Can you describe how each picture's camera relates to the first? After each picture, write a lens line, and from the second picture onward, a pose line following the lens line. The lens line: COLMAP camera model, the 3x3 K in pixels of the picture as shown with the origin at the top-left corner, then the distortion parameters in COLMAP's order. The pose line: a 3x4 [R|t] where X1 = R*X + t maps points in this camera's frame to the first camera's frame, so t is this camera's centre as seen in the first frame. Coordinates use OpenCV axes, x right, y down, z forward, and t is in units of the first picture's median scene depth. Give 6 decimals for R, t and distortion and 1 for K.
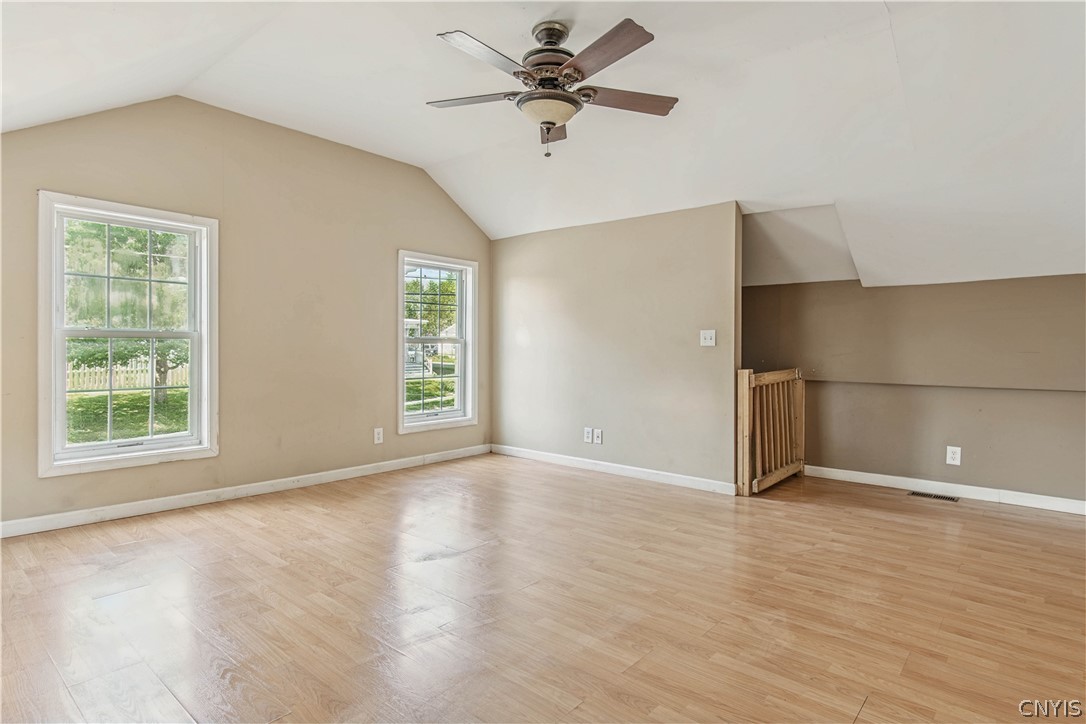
lens RADIAL K [[579.9, 0, 543.9], [0, 579.9, 359.4], [0, 0, 1]] dist [0.008176, 0.000450]
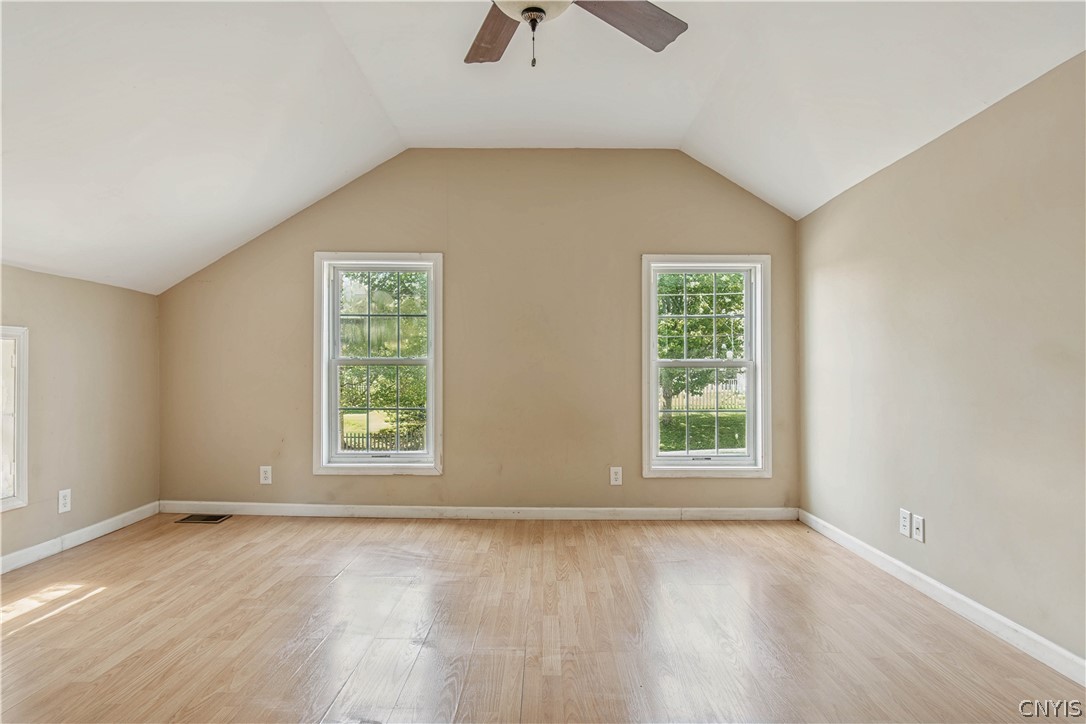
lens RADIAL K [[579.9, 0, 544.4], [0, 579.9, 376.2], [0, 0, 1]] dist [0.008176, 0.000450]
pose [[0.651465, -0.001987, -0.758676, 0.344308], [-0.013064, 0.999819, -0.013837, -0.002541], [0.758566, 0.018926, 0.651321, 0.424192]]
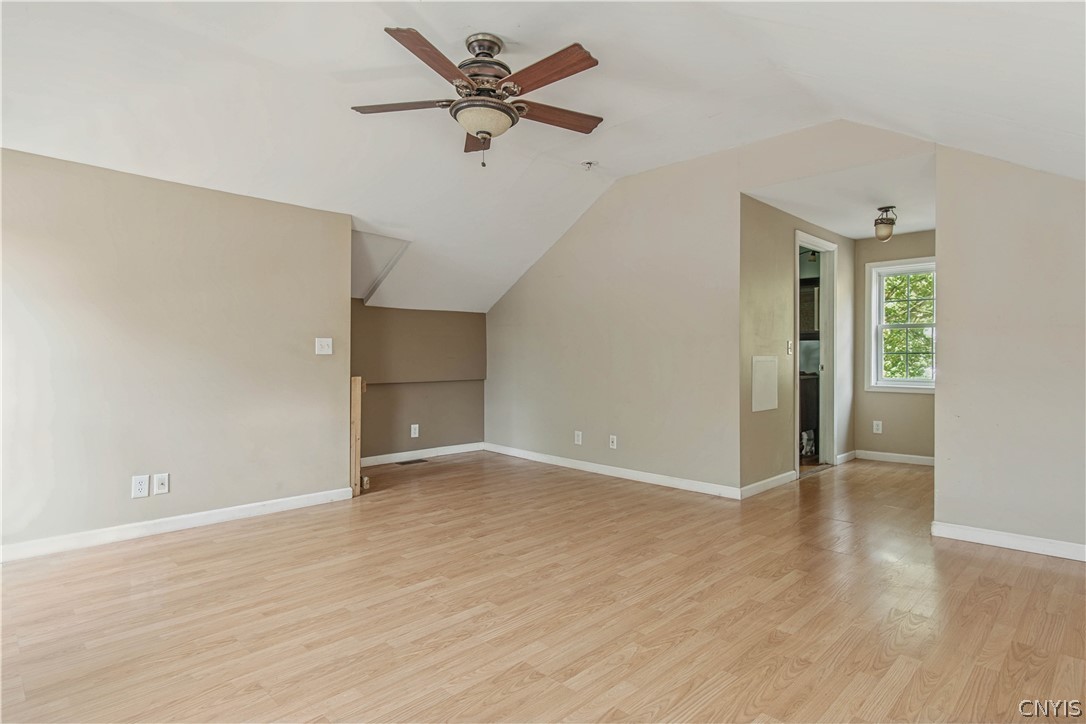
lens RADIAL K [[579.9, 0, 546.7], [0, 579.9, 357.0], [0, 0, 1]] dist [0.008176, 0.000450]
pose [[0.071775, -0.008923, 0.997381, -0.690615], [0.020184, 0.999768, 0.007492, -0.019241], [-0.997217, 0.019594, 0.071939, 0.579550]]
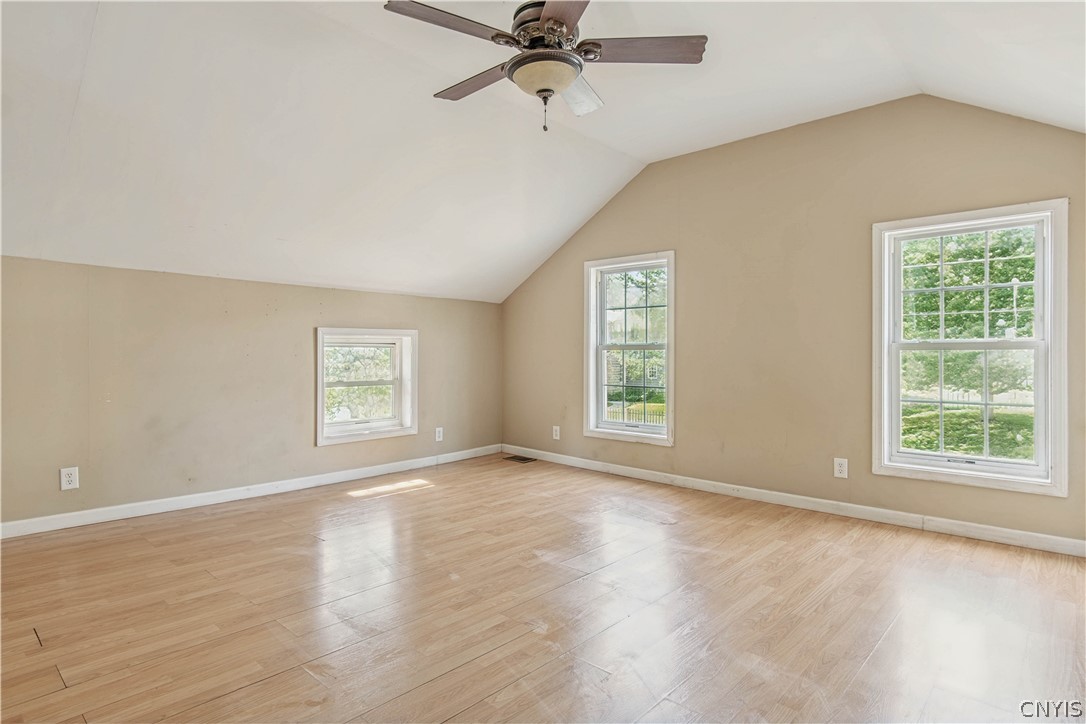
lens RADIAL K [[579.9, 0, 543.5], [0, 579.9, 360.7], [0, 0, 1]] dist [0.008176, 0.000450]
pose [[-0.031768, 0.000571, -0.999495, 0.606716], [-0.023518, 0.999723, 0.001319, -0.006744], [0.999219, 0.023548, -0.031746, 0.724289]]
